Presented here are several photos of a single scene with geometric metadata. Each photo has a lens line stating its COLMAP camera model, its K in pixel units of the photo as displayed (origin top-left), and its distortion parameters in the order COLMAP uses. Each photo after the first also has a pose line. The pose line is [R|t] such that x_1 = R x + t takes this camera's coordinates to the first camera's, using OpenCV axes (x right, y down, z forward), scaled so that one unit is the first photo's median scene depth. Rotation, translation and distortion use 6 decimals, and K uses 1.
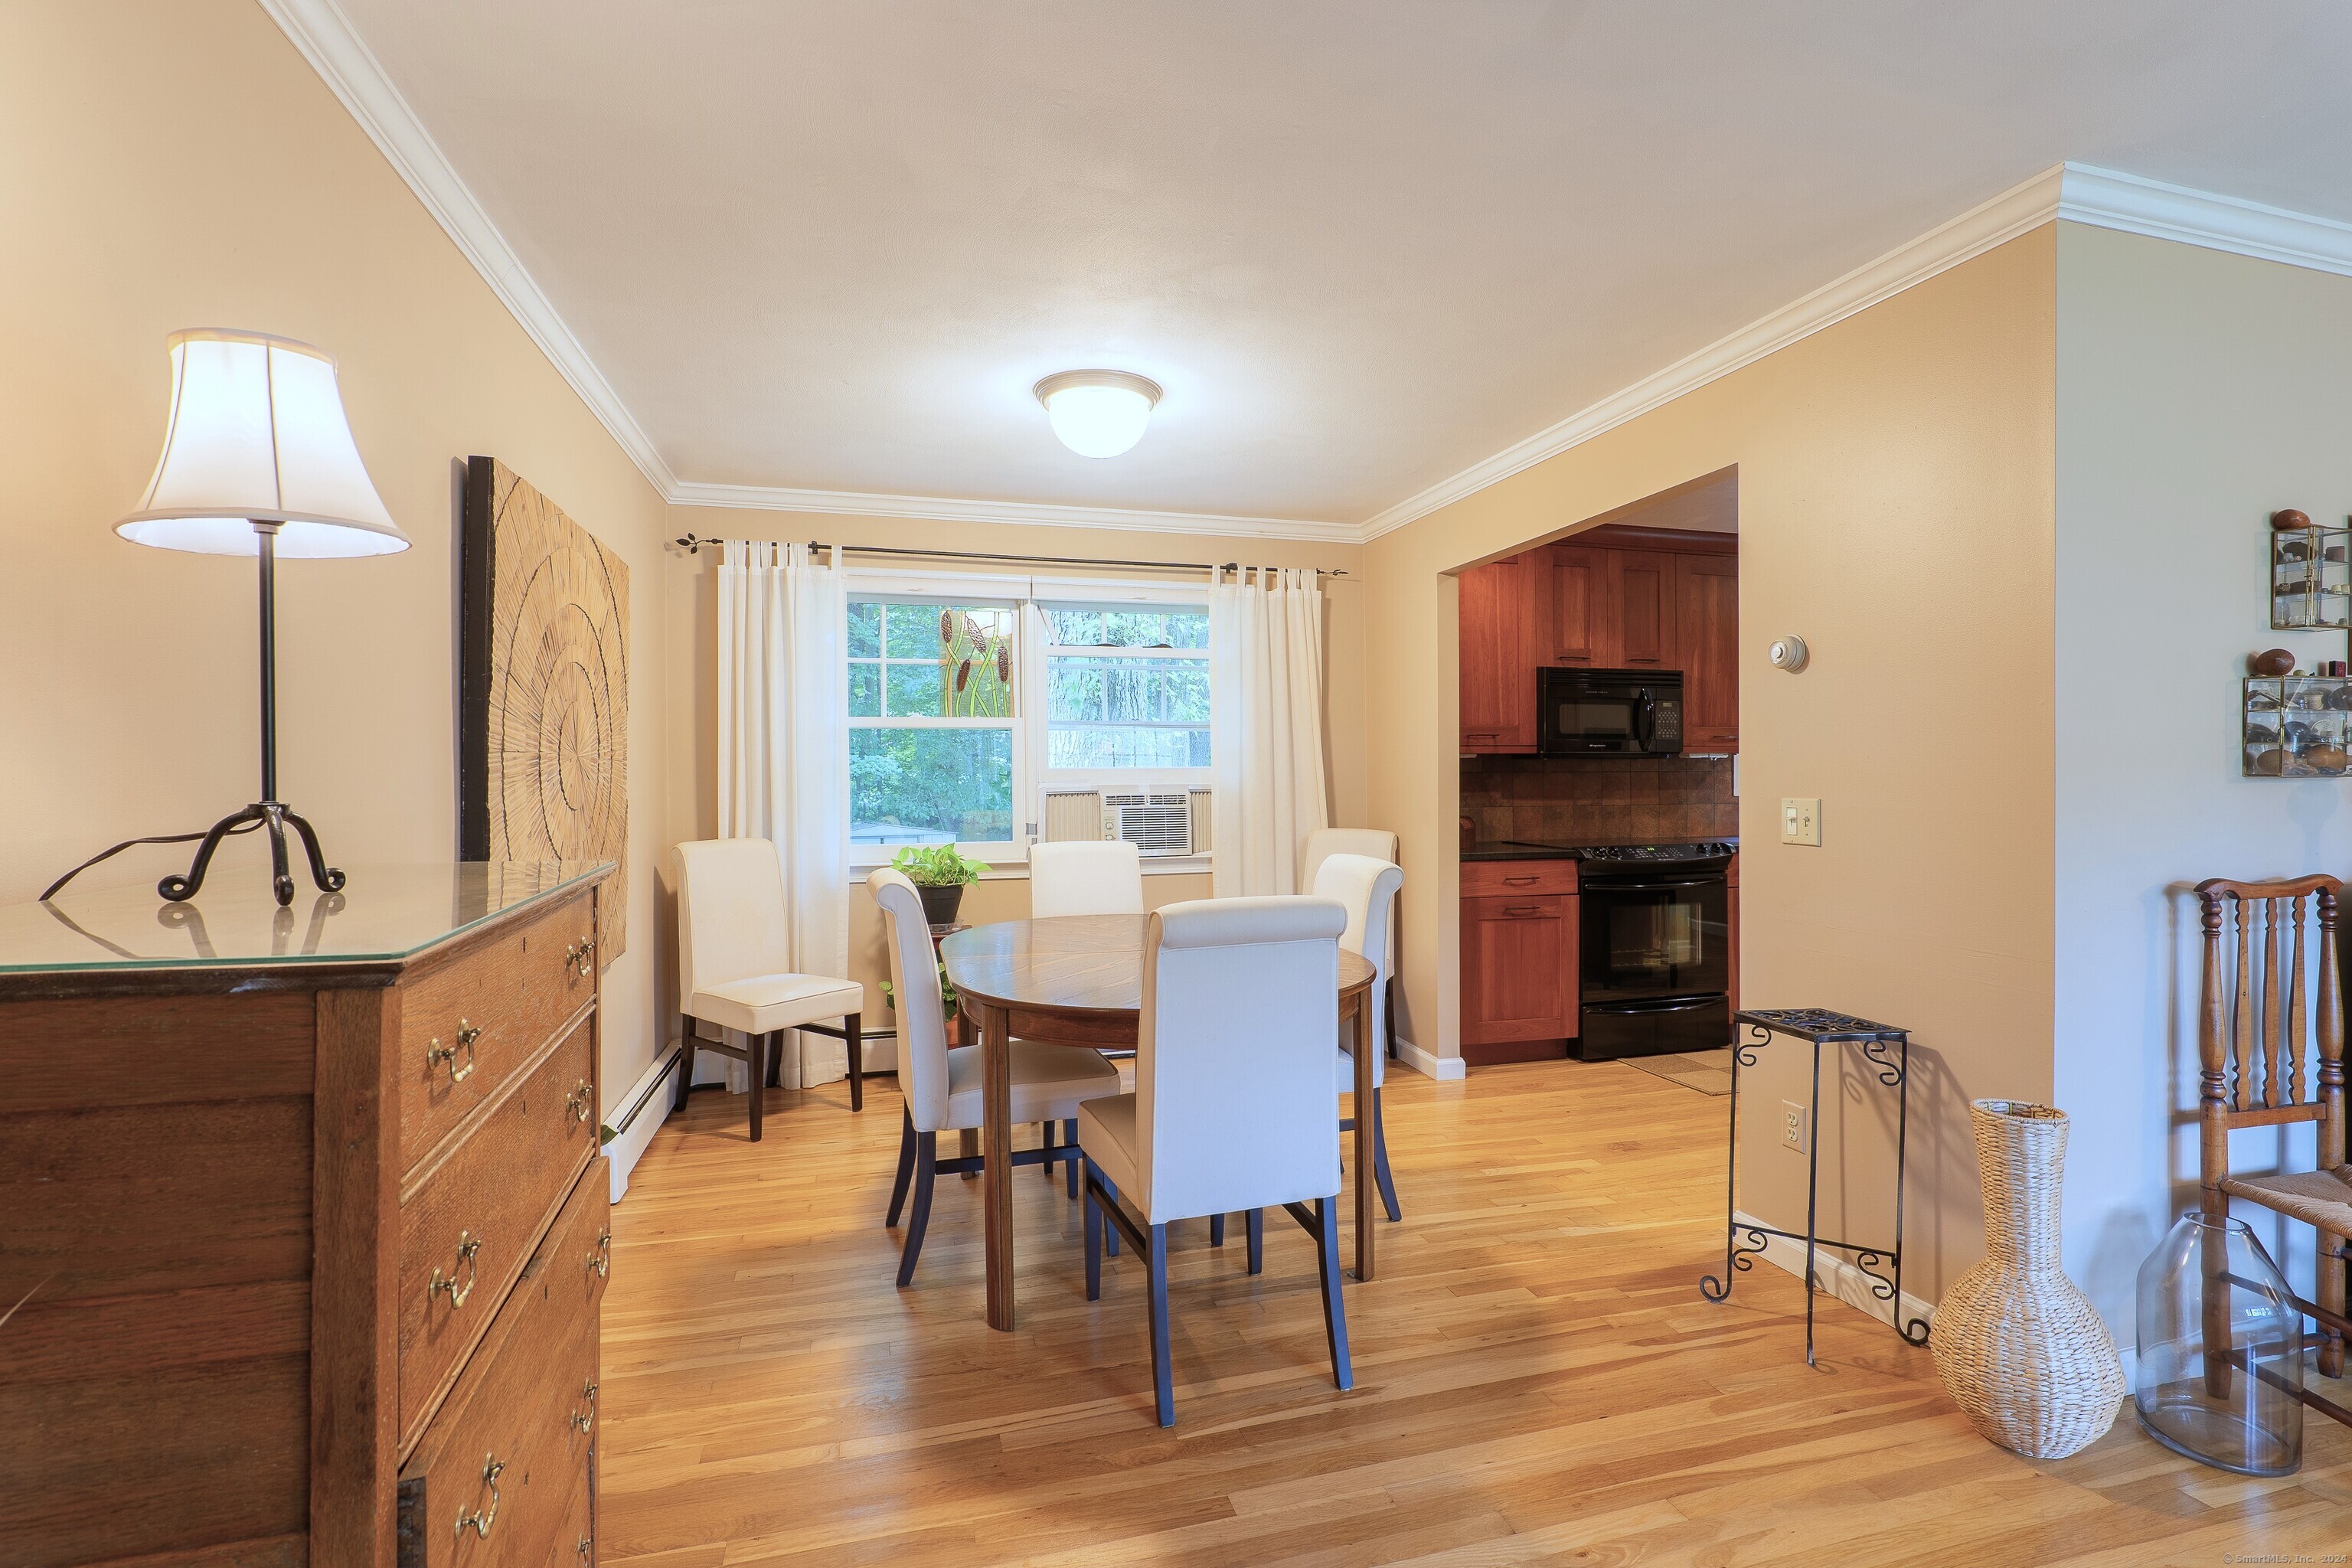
lens RADIAL K [[1106.7, 0, 1185.2], [0, 1106.7, 783.0], [0, 0, 1]] dist [-0.016041, 0.000785]
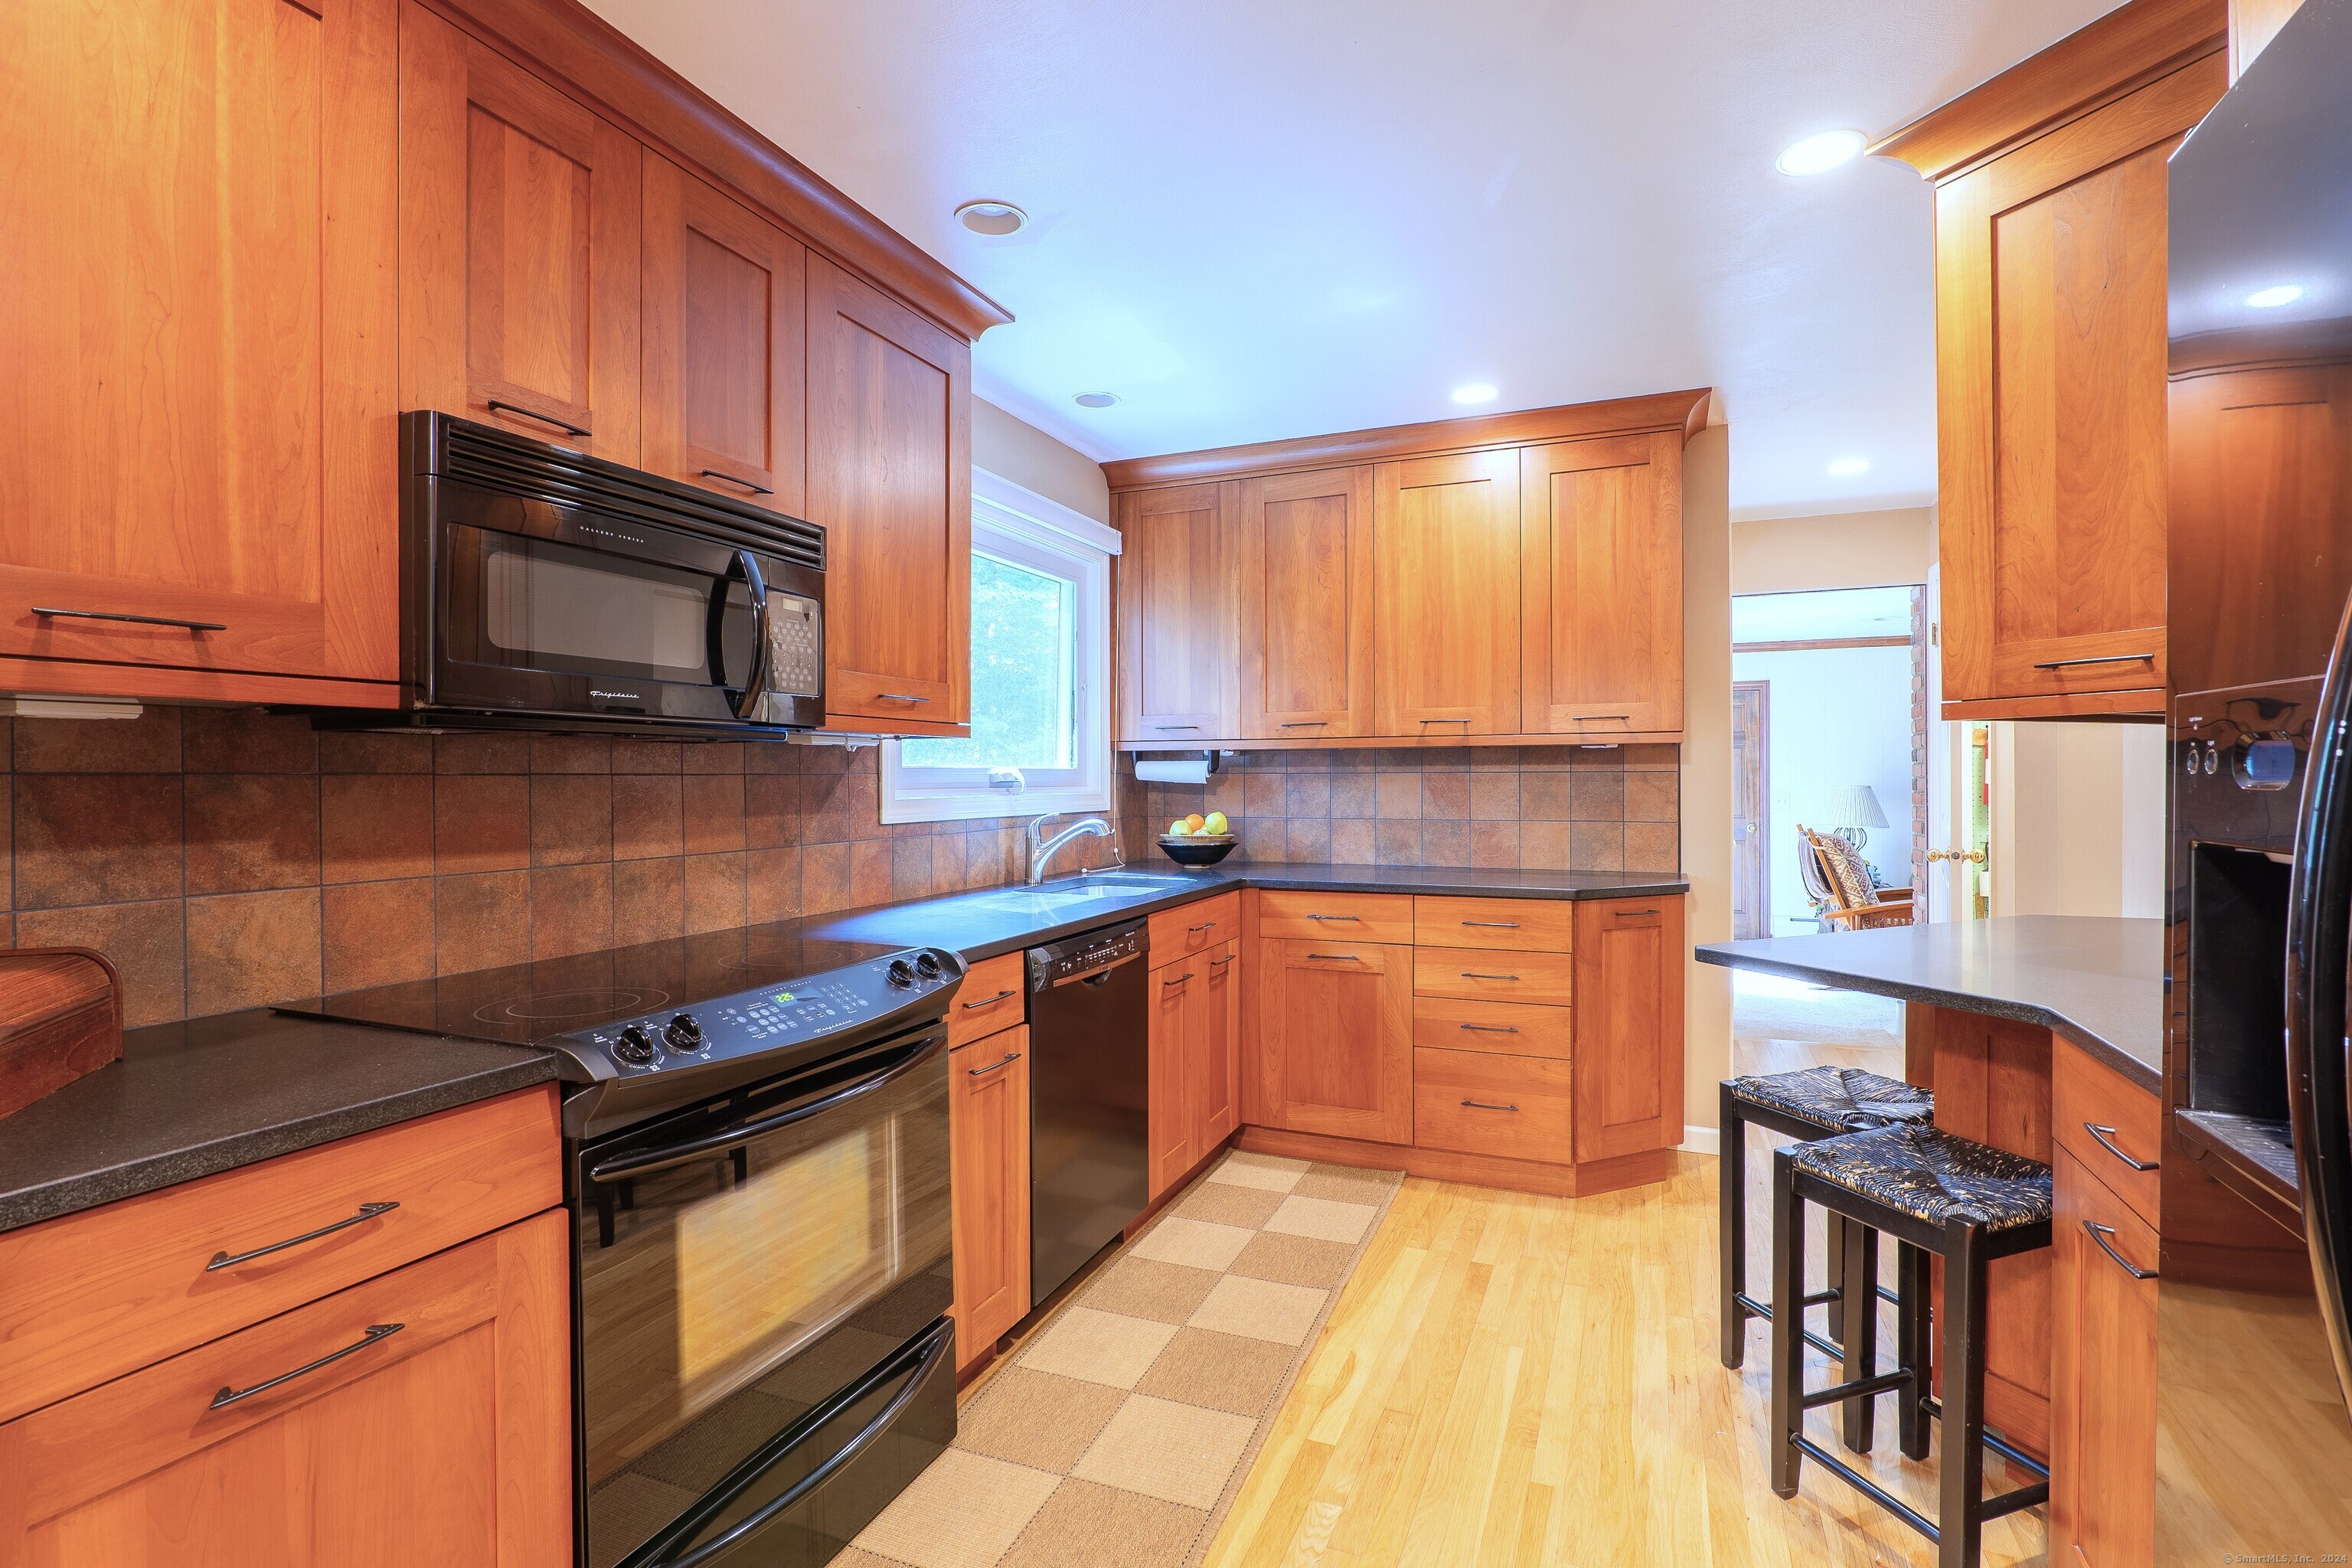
lens RADIAL K [[1106.7, 0, 1185.2], [0, 1106.7, 783.0], [0, 0, 1]] dist [-0.016041, 0.000785]
pose [[0.632207, -0.002121, 0.774797, 0.218848], [0.006428, 0.999976, -0.002507, -0.005093], [-0.774773, 0.006566, 0.632206, 0.639335]]
